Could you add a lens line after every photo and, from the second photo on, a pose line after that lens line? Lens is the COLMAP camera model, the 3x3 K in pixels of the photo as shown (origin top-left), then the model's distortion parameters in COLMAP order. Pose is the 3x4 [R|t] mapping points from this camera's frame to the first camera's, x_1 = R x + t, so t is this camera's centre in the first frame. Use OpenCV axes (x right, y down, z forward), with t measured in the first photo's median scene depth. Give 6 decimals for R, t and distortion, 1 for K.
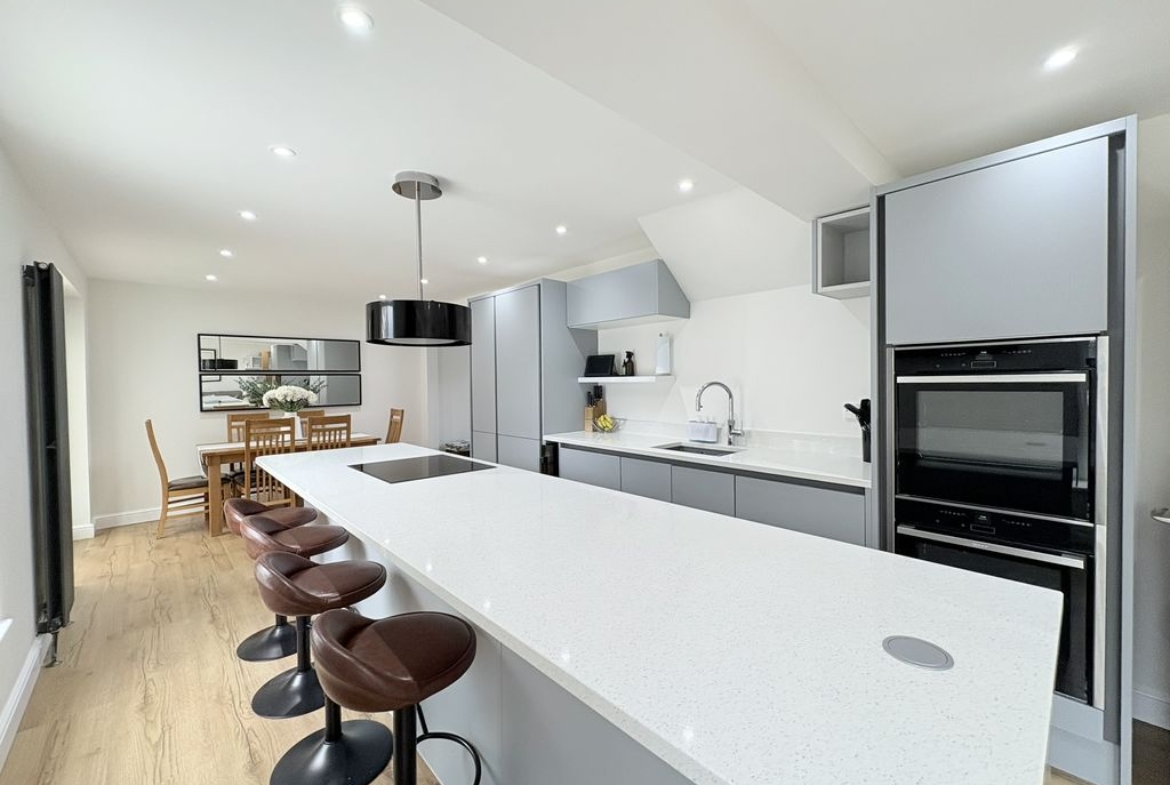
lens RADIAL K [[470.8, 0, 582.5], [0, 470.8, 390.1], [0, 0, 1]] dist [0.003029, -0.000239]
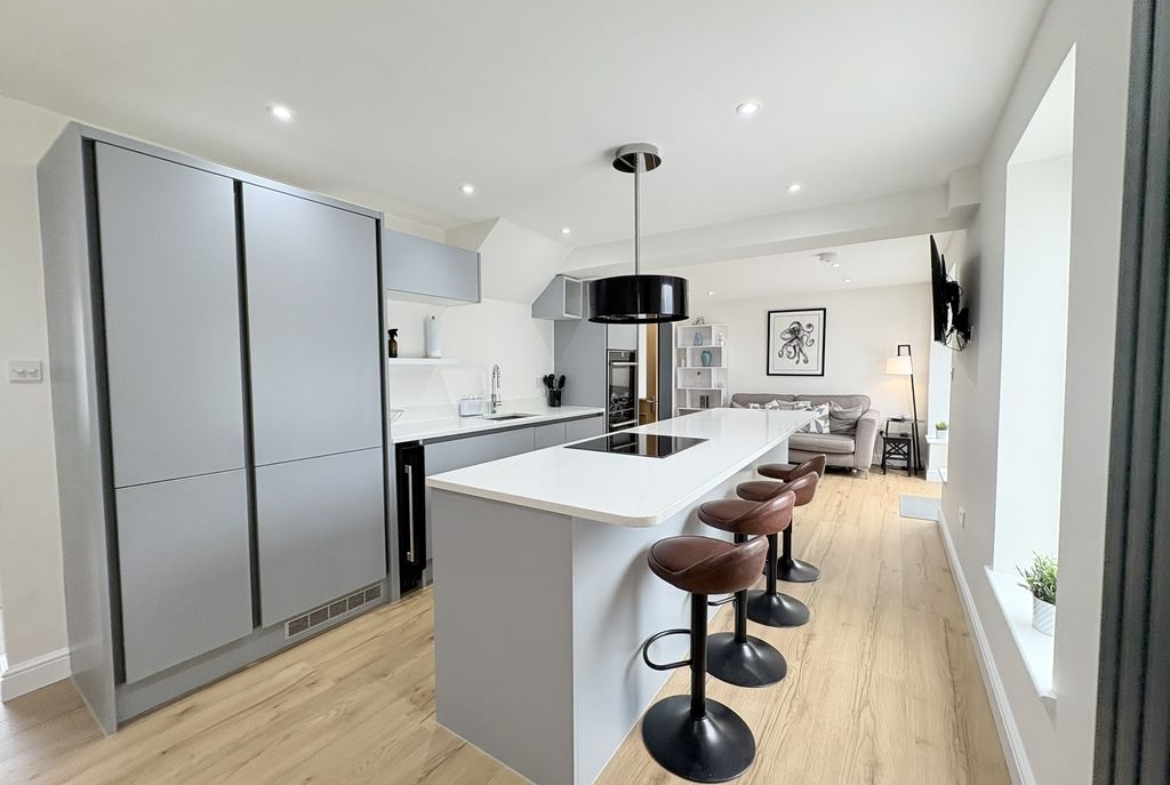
lens RADIAL K [[470.8, 0, 577.4], [0, 470.8, 382.0], [0, 0, 1]] dist [0.003029, -0.000239]
pose [[-0.234219, -0.022720, 0.971918, -1.613801], [0.023170, 0.999312, 0.028944, -0.005391], [-0.971908, 0.029299, -0.233532, 1.700833]]
